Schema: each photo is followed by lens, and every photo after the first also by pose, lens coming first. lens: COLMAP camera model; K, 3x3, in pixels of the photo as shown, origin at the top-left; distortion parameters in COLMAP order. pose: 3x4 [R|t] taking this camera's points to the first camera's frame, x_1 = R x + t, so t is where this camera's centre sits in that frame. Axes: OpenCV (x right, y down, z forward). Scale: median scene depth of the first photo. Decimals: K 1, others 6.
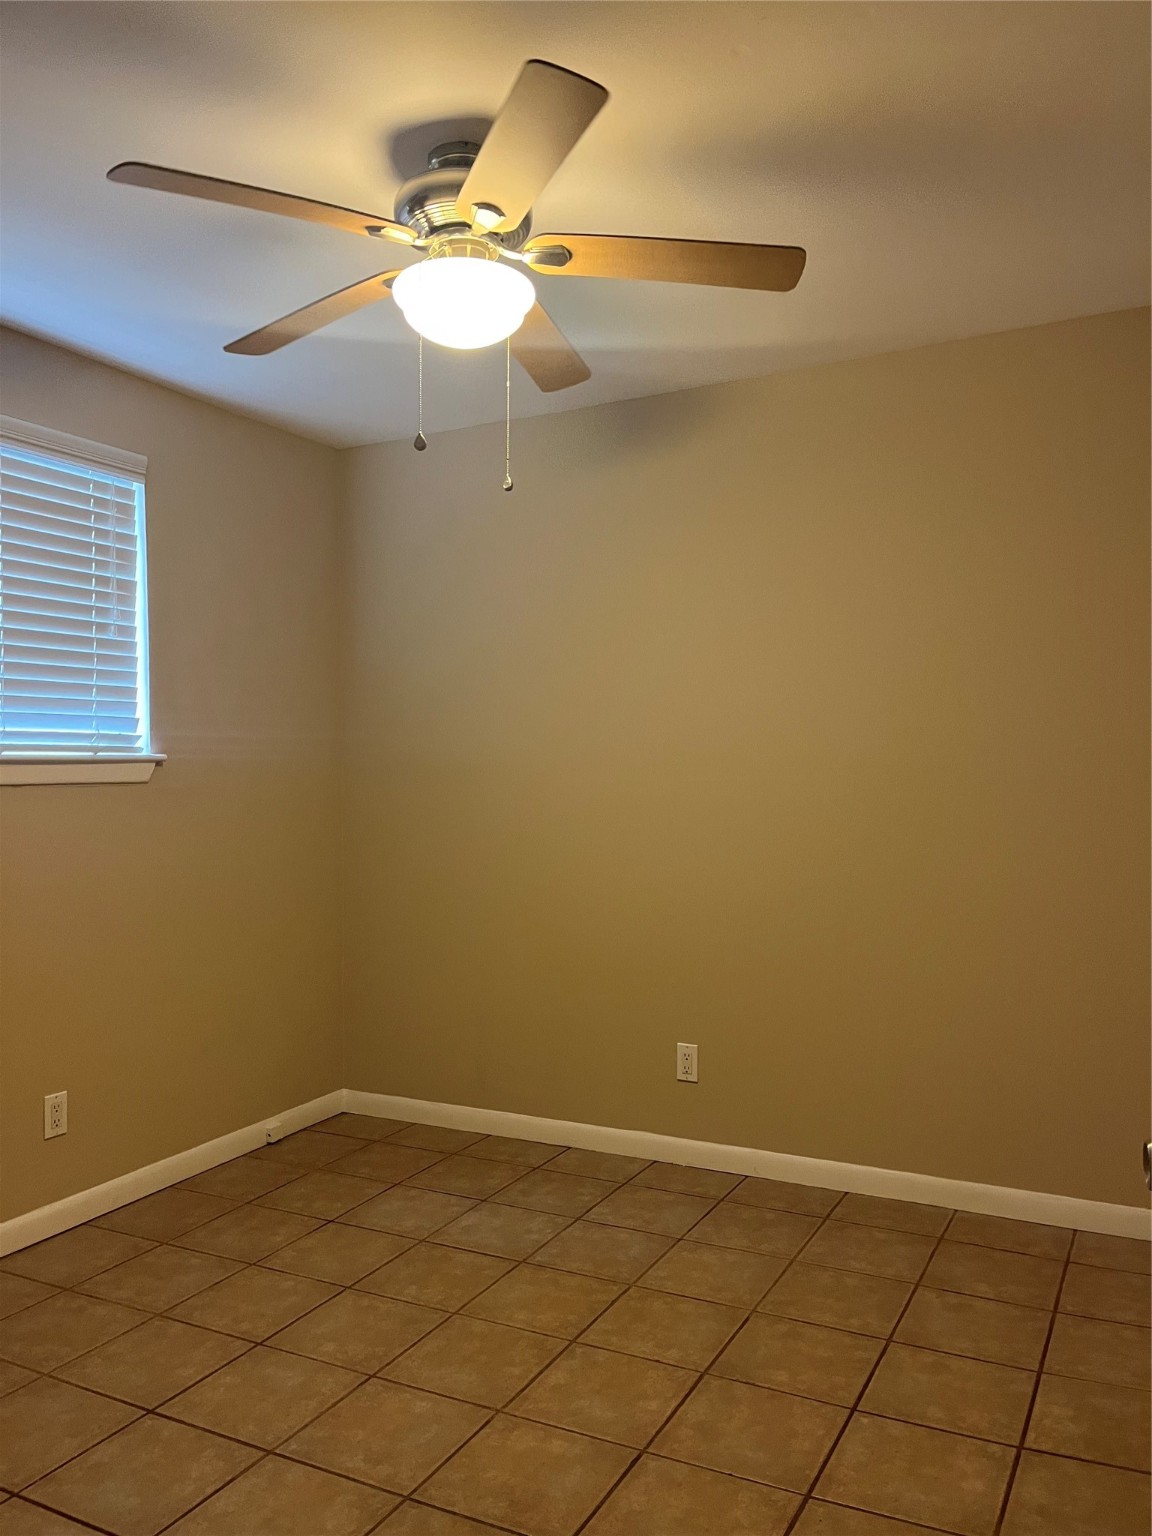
lens RADIAL K [[1170.0, 0, 576.3], [0, 1170.0, 766.0], [0, 0, 1]] dist [0.059345, -0.086436]
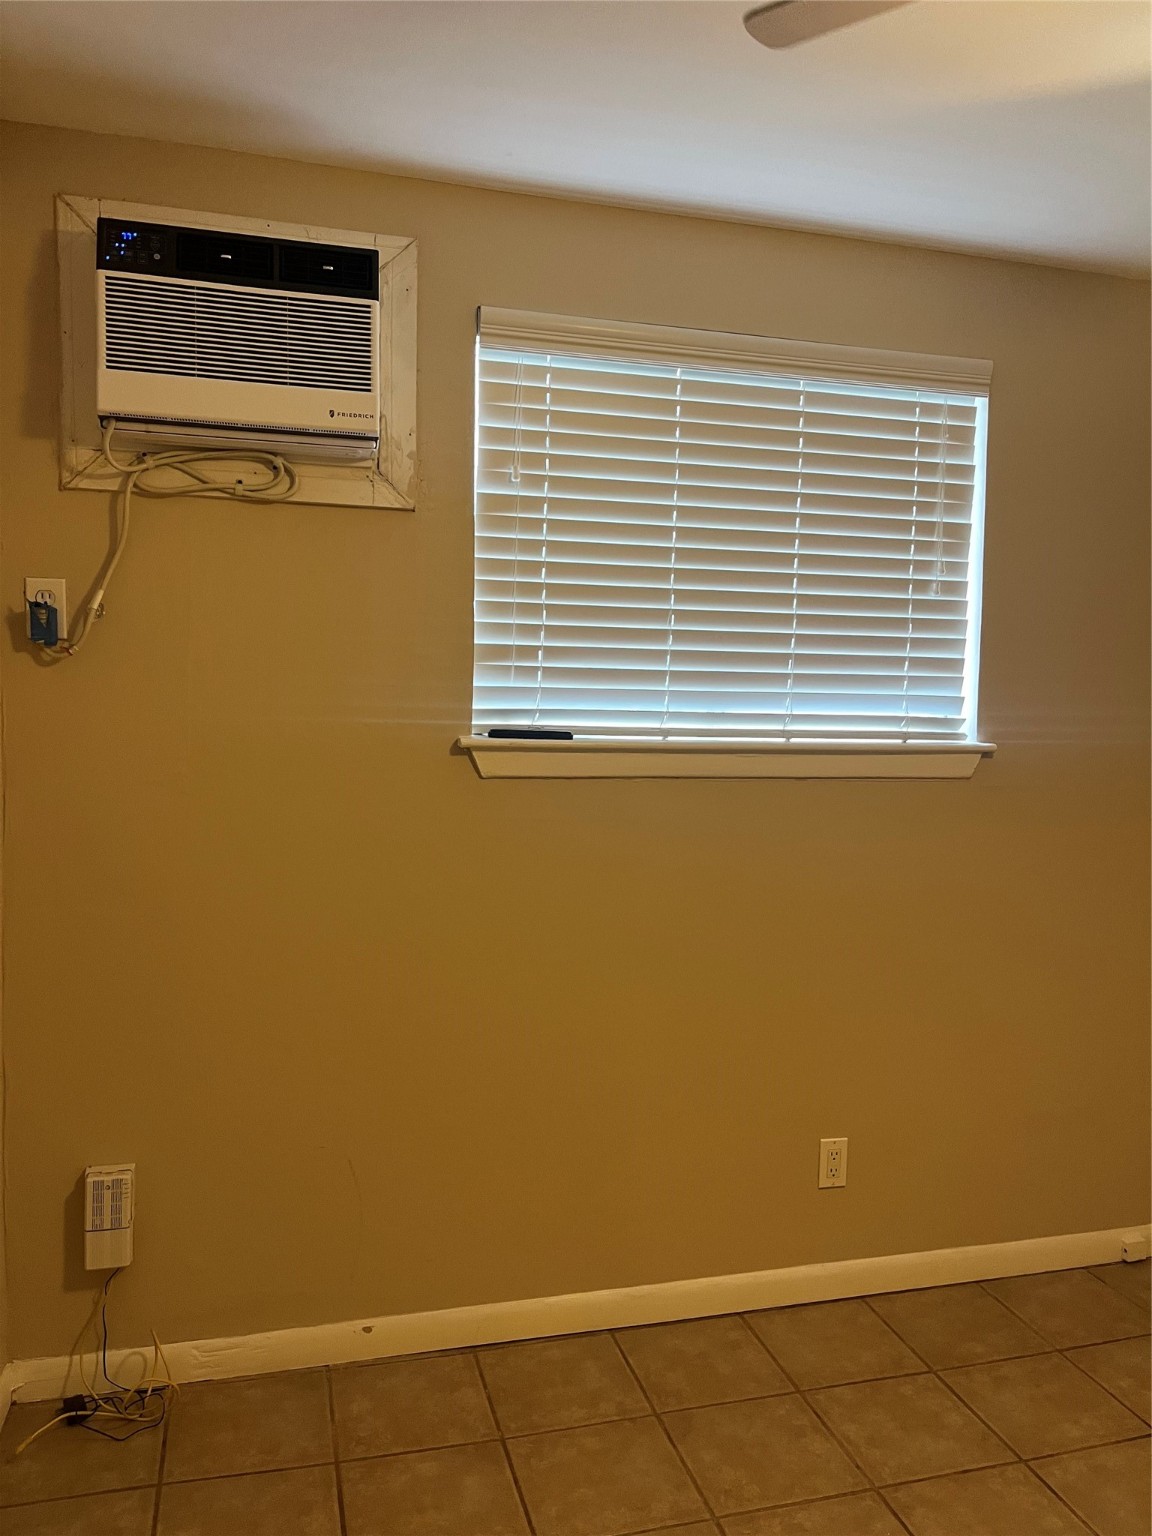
lens RADIAL K [[1170.0, 0, 580.1], [0, 1170.0, 765.5], [0, 0, 1]] dist [0.059345, -0.086436]
pose [[0.681976, 0.063344, -0.728626, 0.036241], [-0.024871, 0.997675, 0.063454, -0.039356], [0.730951, -0.025152, 0.681966, 0.270671]]
